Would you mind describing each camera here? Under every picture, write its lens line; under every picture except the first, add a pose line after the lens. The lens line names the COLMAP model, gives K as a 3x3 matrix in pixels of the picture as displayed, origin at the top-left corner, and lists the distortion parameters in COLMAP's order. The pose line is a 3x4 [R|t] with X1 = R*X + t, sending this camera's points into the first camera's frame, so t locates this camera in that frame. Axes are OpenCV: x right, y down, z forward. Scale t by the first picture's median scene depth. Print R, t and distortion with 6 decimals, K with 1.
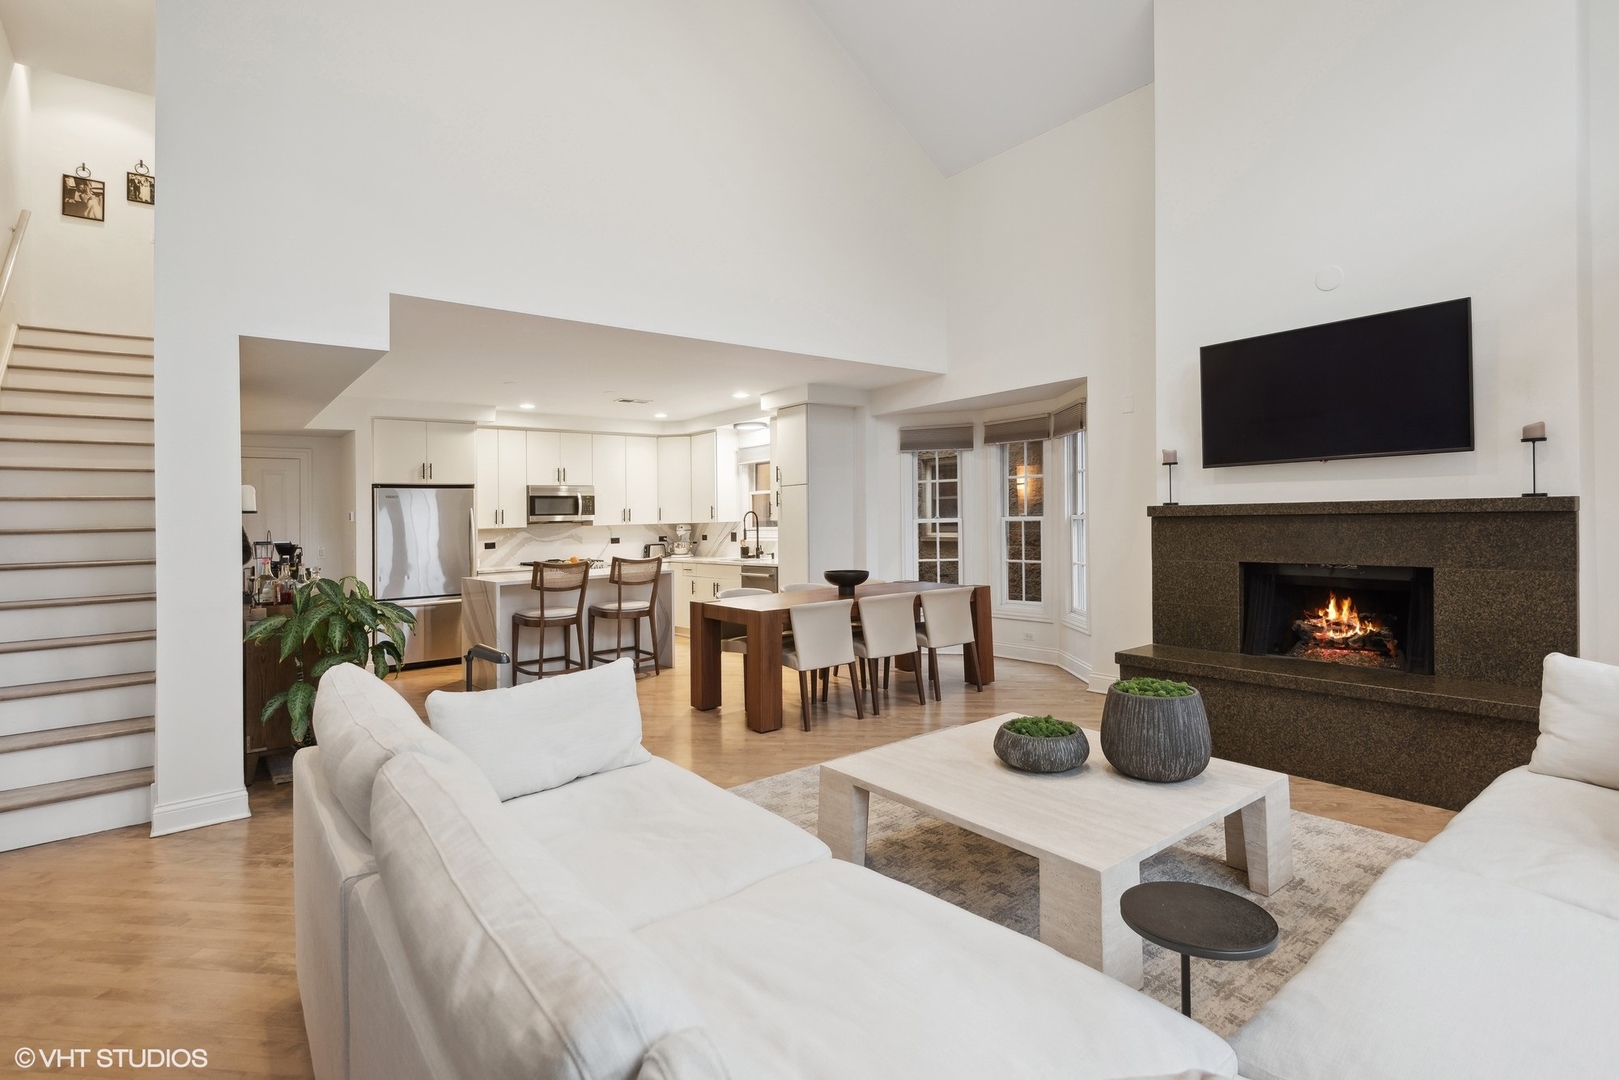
lens RADIAL K [[783.3, 0, 802.0], [0, 783.3, 490.1], [0, 0, 1]] dist [0.021708, -0.014003]
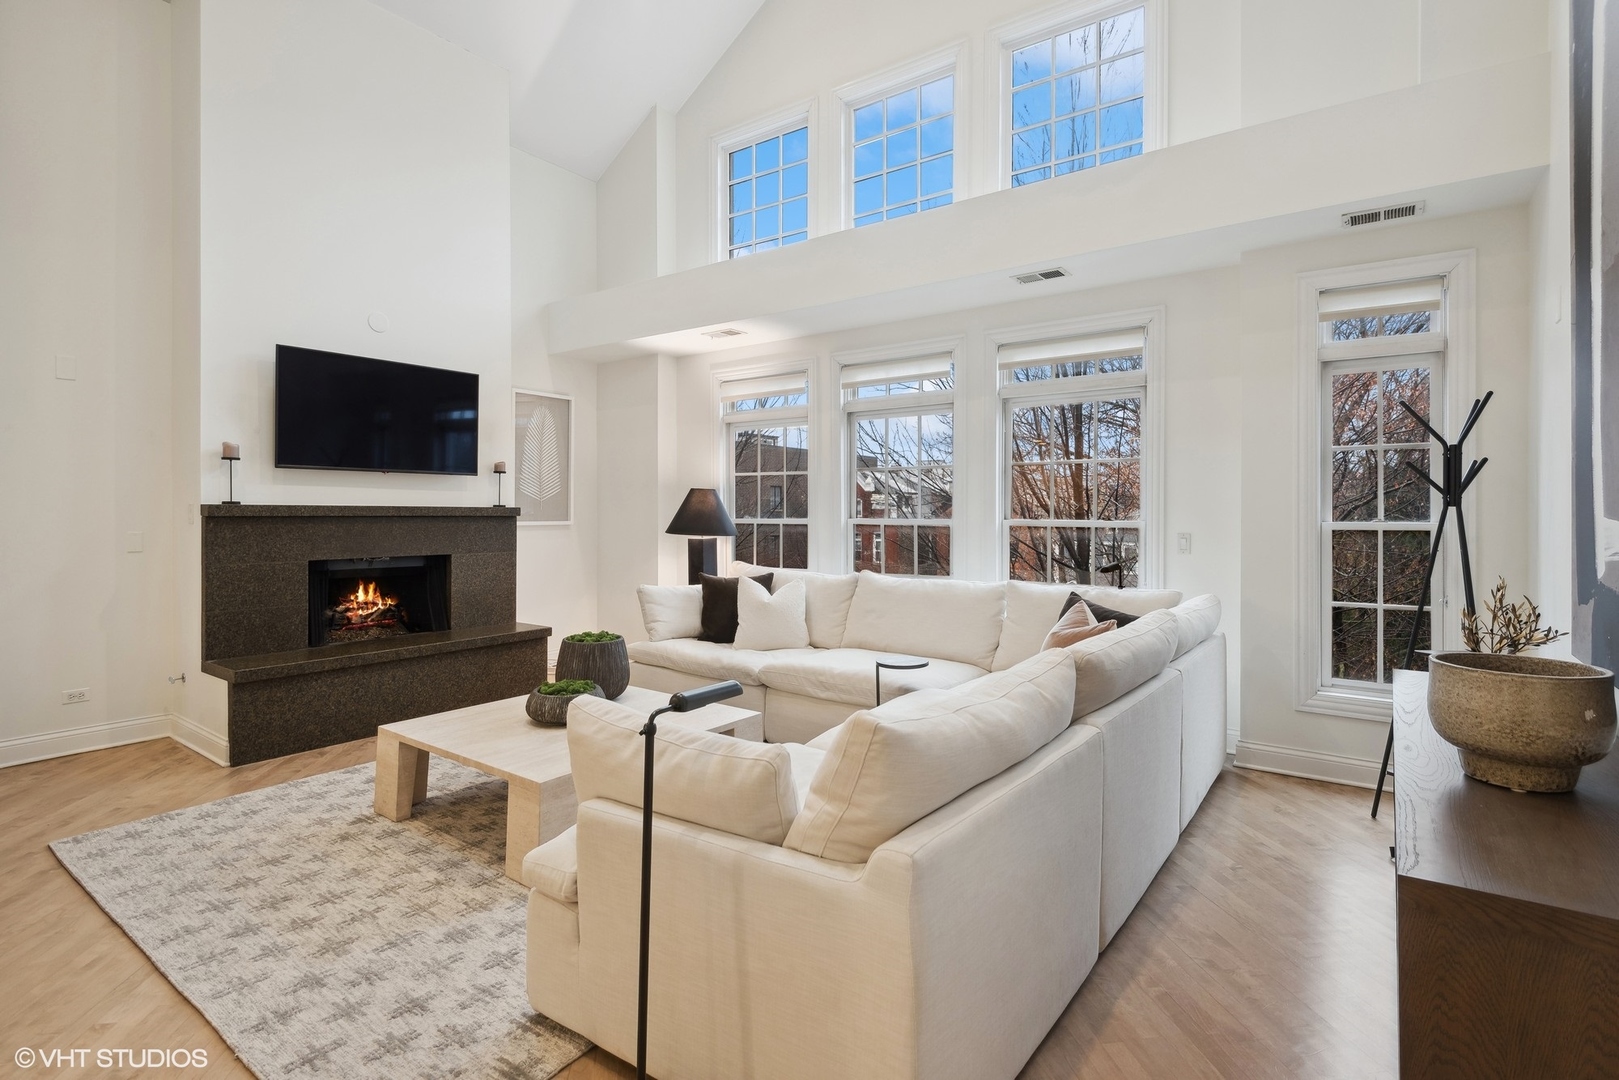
lens RADIAL K [[783.3, 0, 805.9], [0, 783.3, 513.3], [0, 0, 1]] dist [0.021708, -0.014003]
pose [[-0.268366, 0.021932, 0.963067, -0.403861], [-0.030955, 0.999028, -0.031376, 0.026586], [-0.962819, -0.038232, -0.267427, 0.414162]]
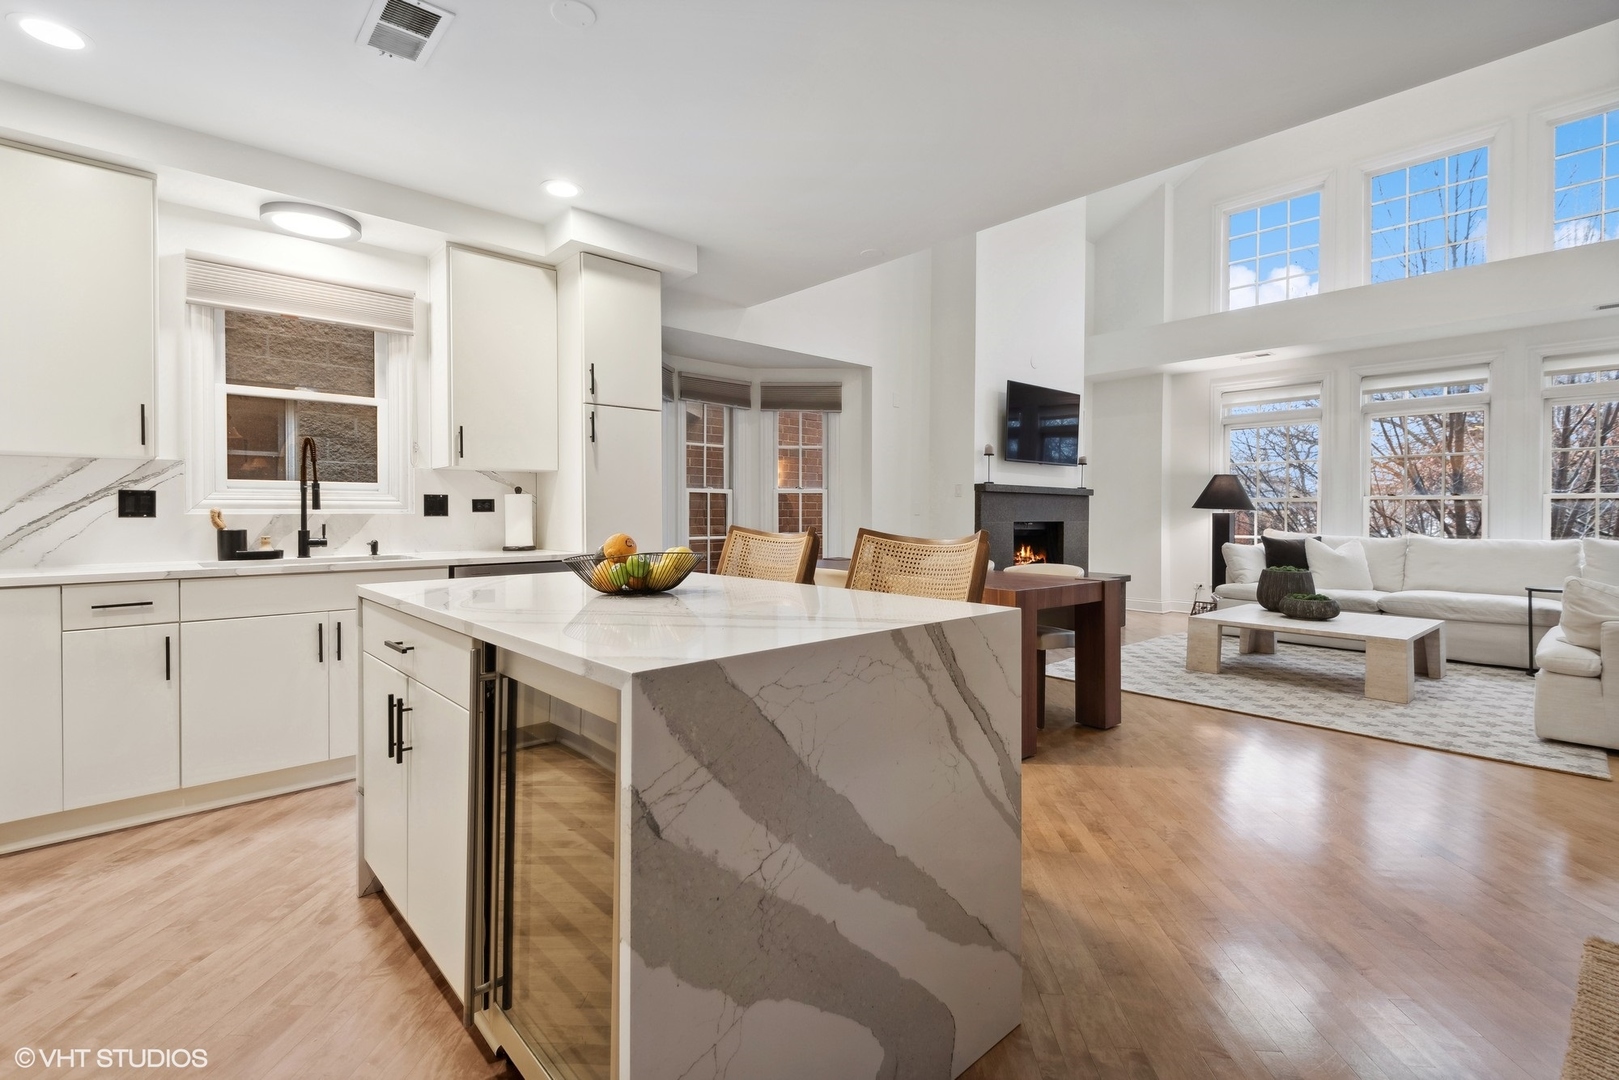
lens RADIAL K [[741.4, 0, 797.6], [0, 741.4, 522.7], [0, 0, 1]] dist [0.021668, -0.009714]
pose [[-0.063593, 0.012147, 0.997902, -0.576784], [-0.036590, 0.999225, -0.014495, 0.083309], [-0.997305, -0.037435, -0.063099, 0.976740]]
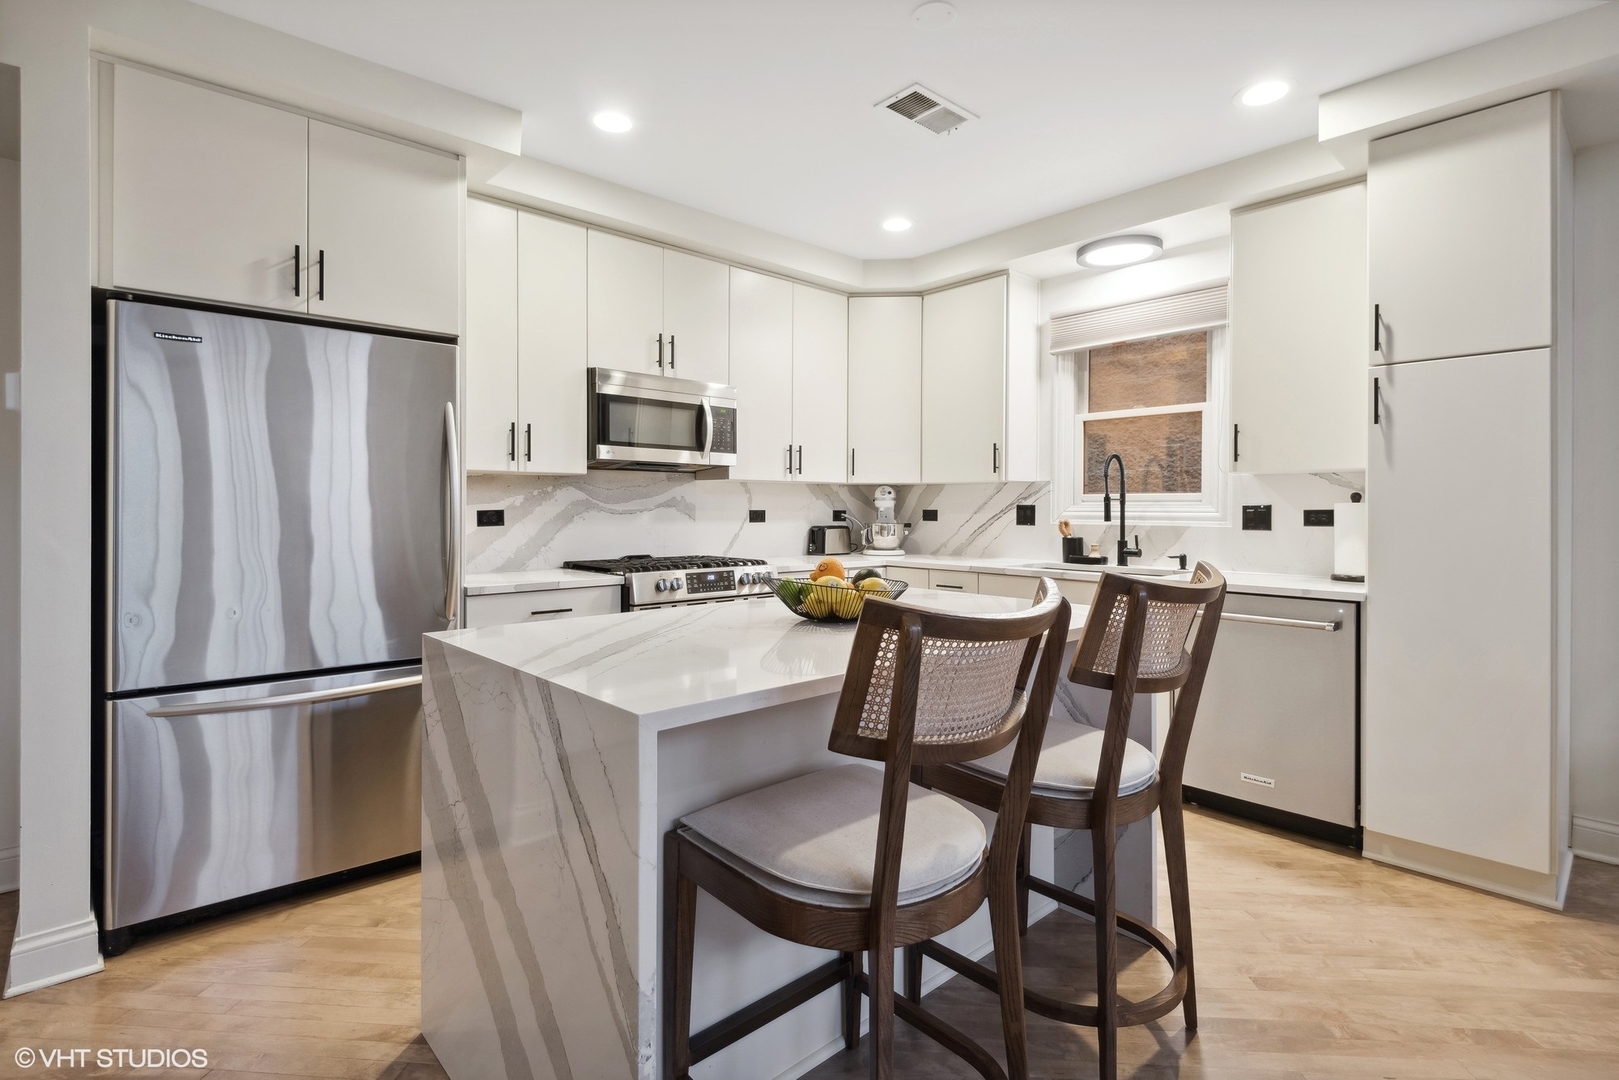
lens RADIAL K [[783.3, 0, 807.2], [0, 783.3, 512.3], [0, 0, 1]] dist [0.021708, -0.014003]
pose [[0.997503, 0.027685, 0.064973, -0.325476], [-0.030493, 0.998625, 0.042633, 0.056854], [-0.063703, -0.044508, 0.996976, 0.736245]]
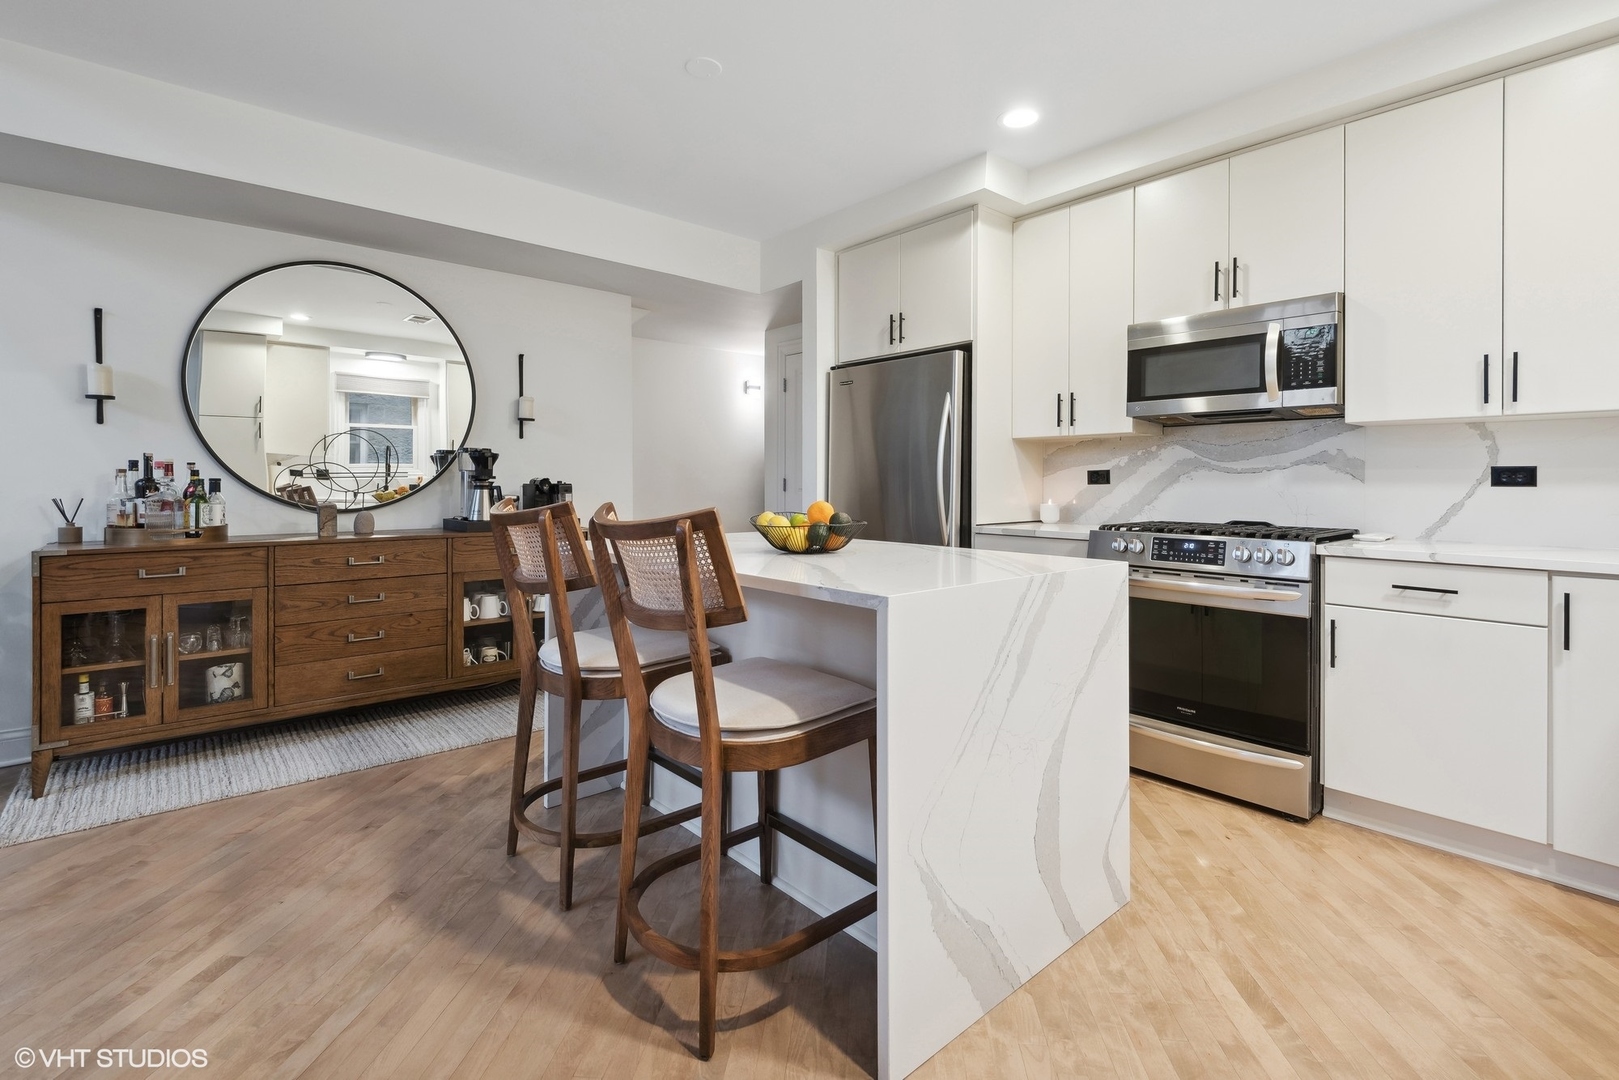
lens RADIAL K [[741.4, 0, 801.2], [0, 741.4, 494.0], [0, 0, 1]] dist [0.021668, -0.009714]
pose [[0.043101, 0.043655, -0.998116, 0.023226], [0.036448, 0.998311, 0.045238, 0.067665], [0.998406, -0.038329, 0.041437, 1.003893]]
